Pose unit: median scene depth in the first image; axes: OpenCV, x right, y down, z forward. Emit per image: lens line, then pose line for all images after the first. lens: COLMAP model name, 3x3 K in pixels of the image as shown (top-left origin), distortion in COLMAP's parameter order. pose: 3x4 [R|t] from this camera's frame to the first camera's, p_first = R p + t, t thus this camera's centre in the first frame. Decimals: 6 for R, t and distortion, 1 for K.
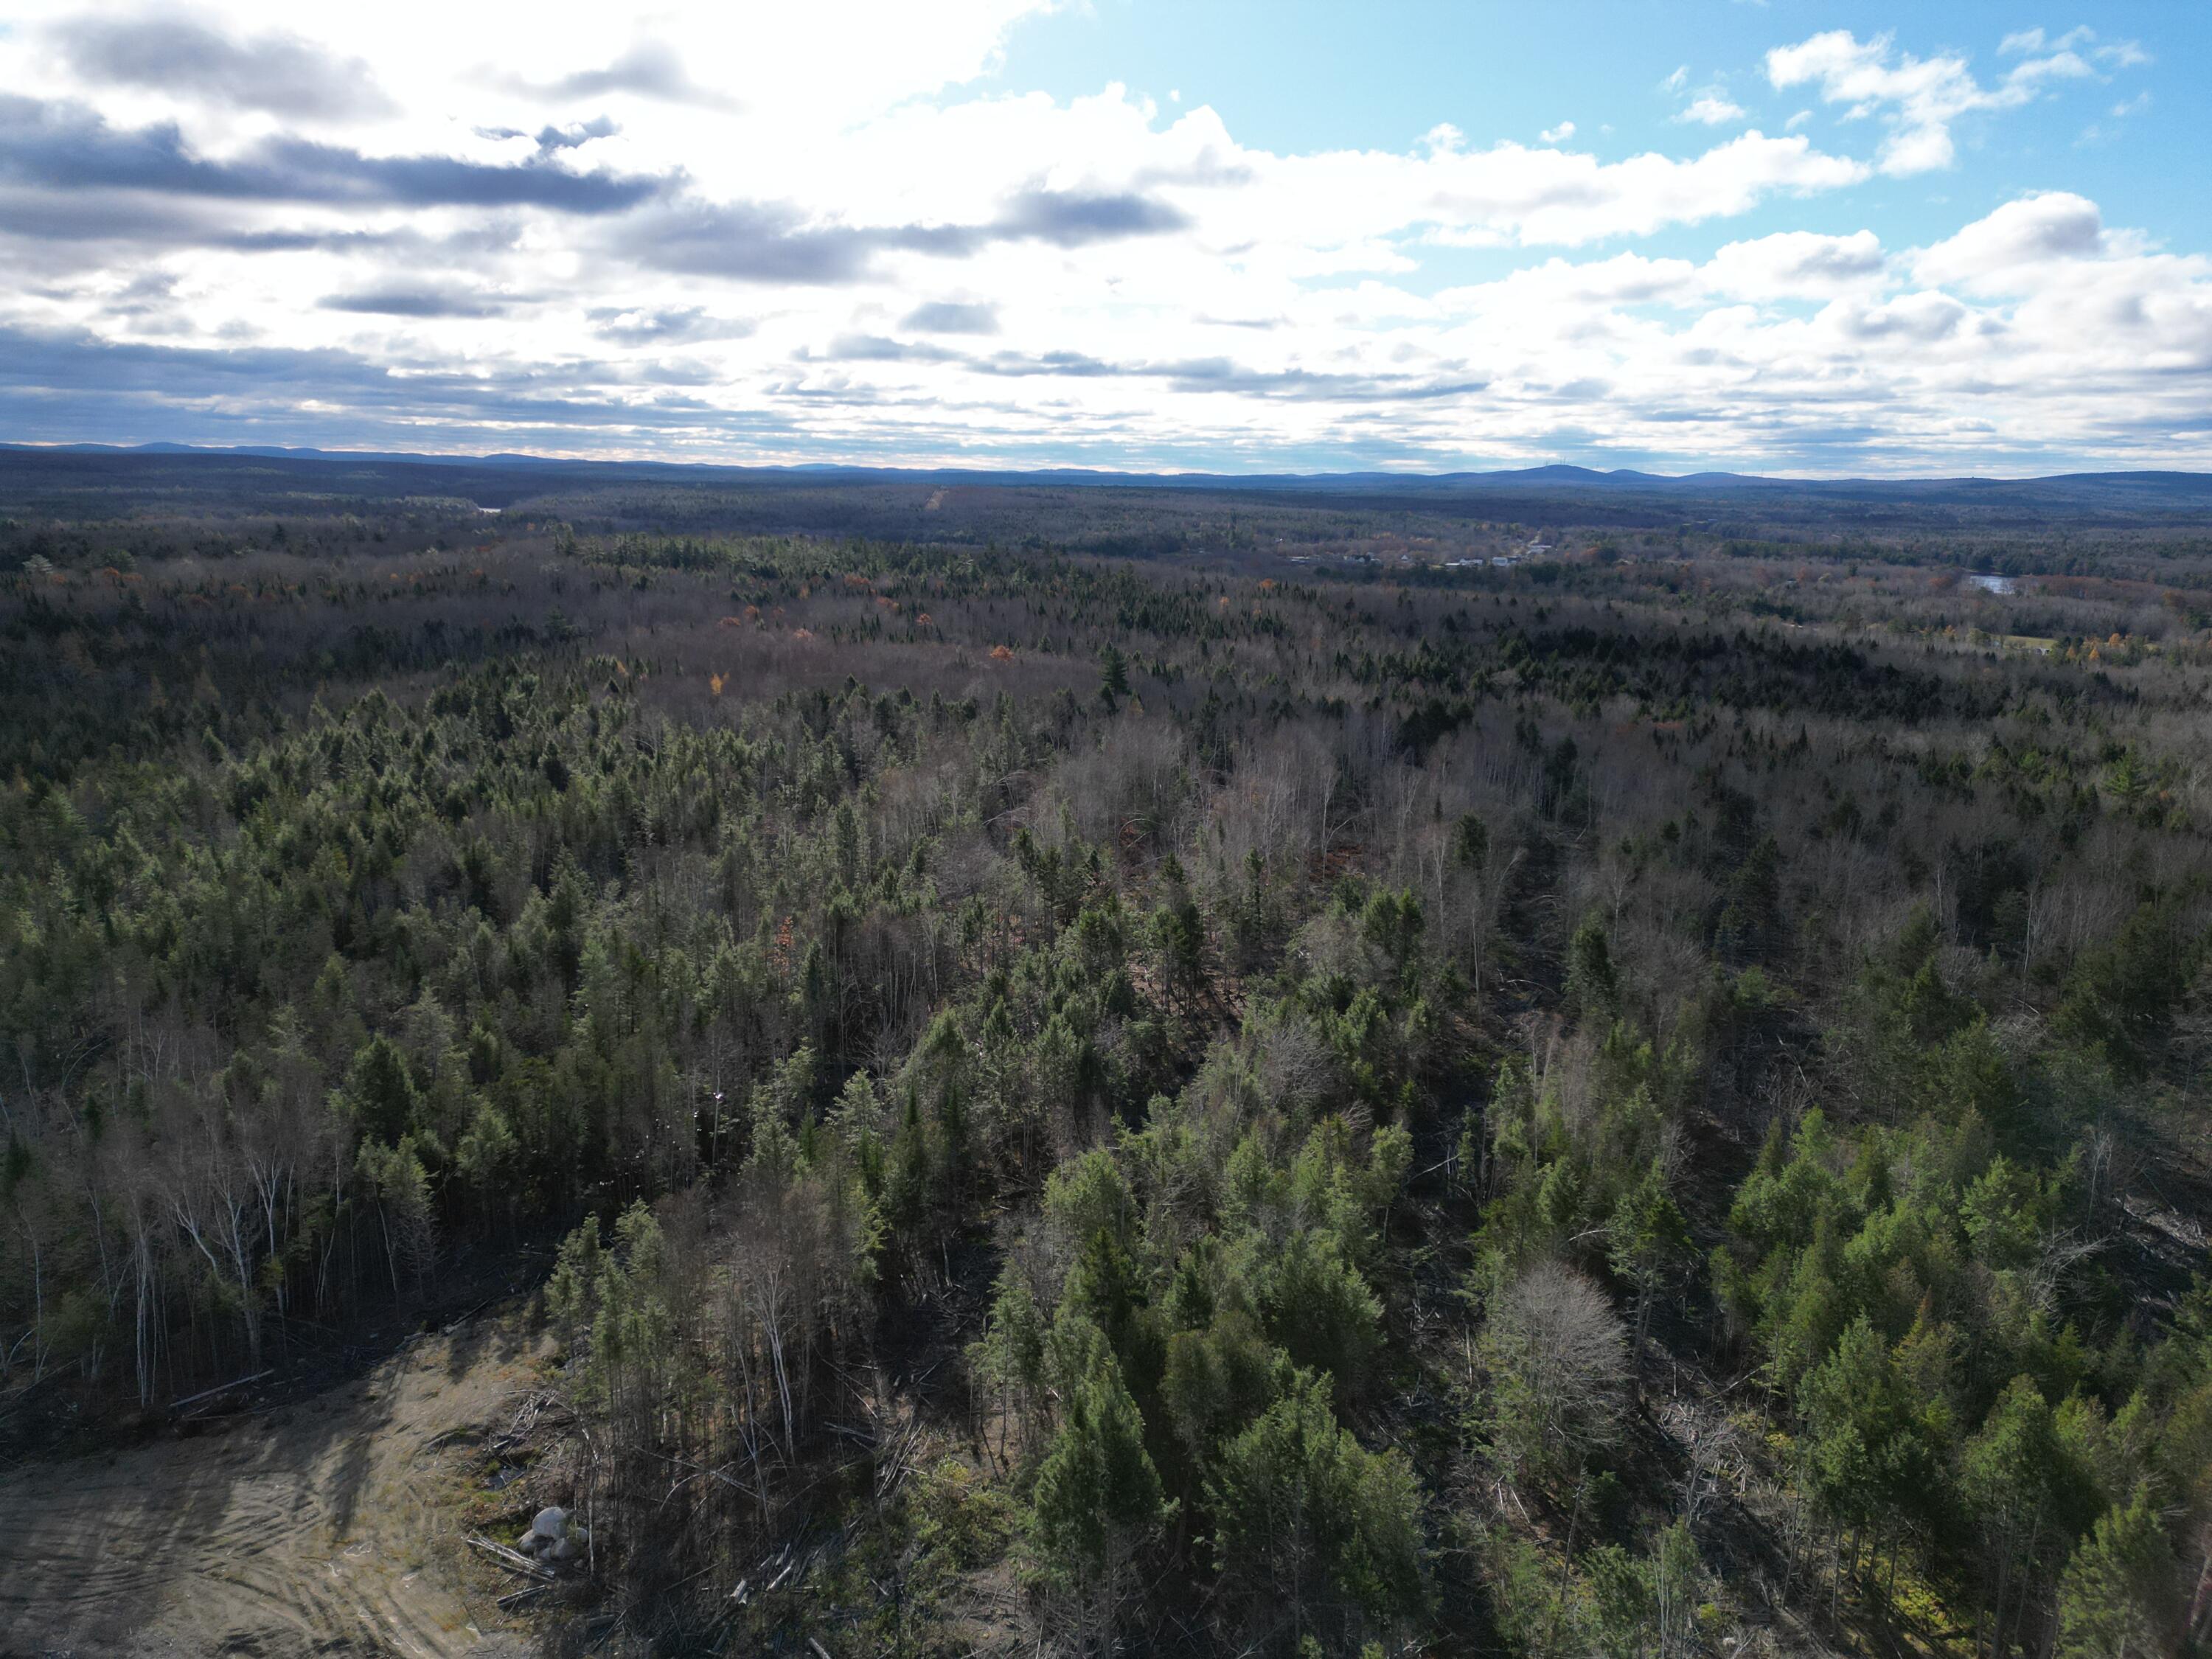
lens RADIAL K [[1637.9, 0, 1106.0], [0, 1637.9, 829.5], [0, 0, 1]] dist [-0.032587, -0.002284]
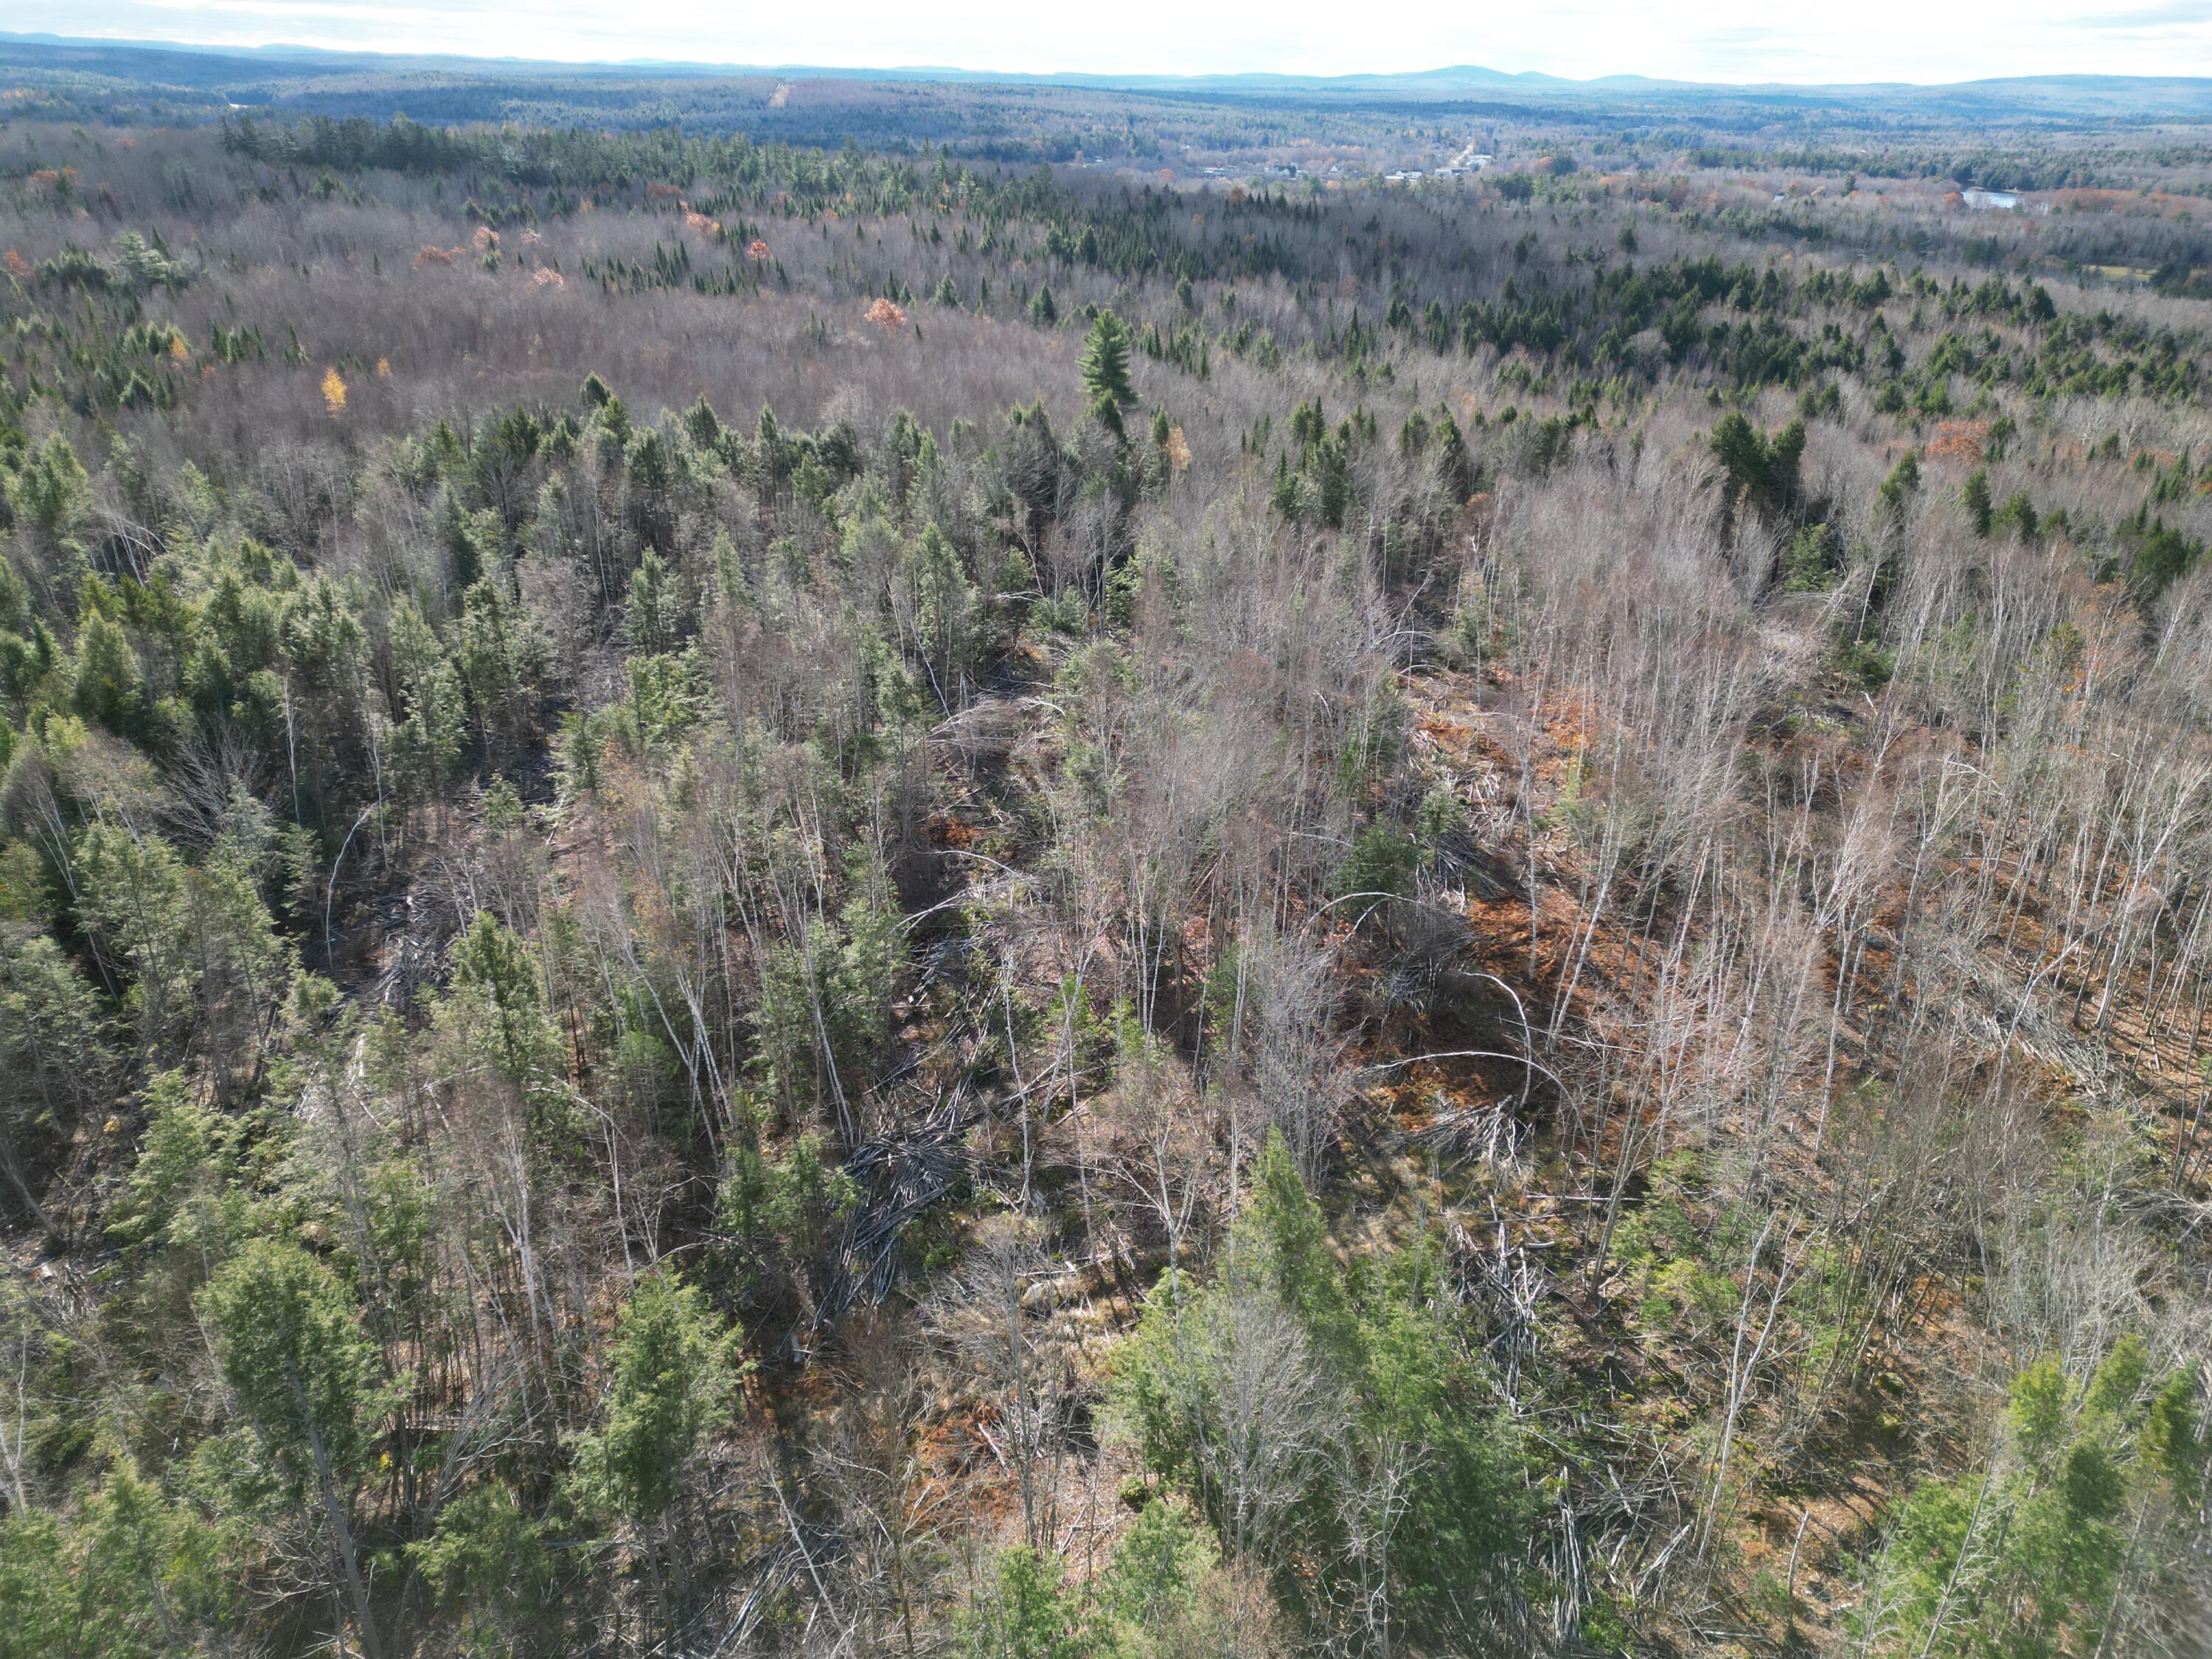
lens RADIAL K [[1541.4, 0, 1106.0], [0, 1541.4, 829.5], [0, 0, 1]] dist [0.003524, 0.001527]
pose [[0.996481, -0.029608, 0.078422, -0.037070], [0.010466, 0.972168, 0.234050, -0.061633], [-0.083169, -0.232406, 0.969057, 0.450474]]
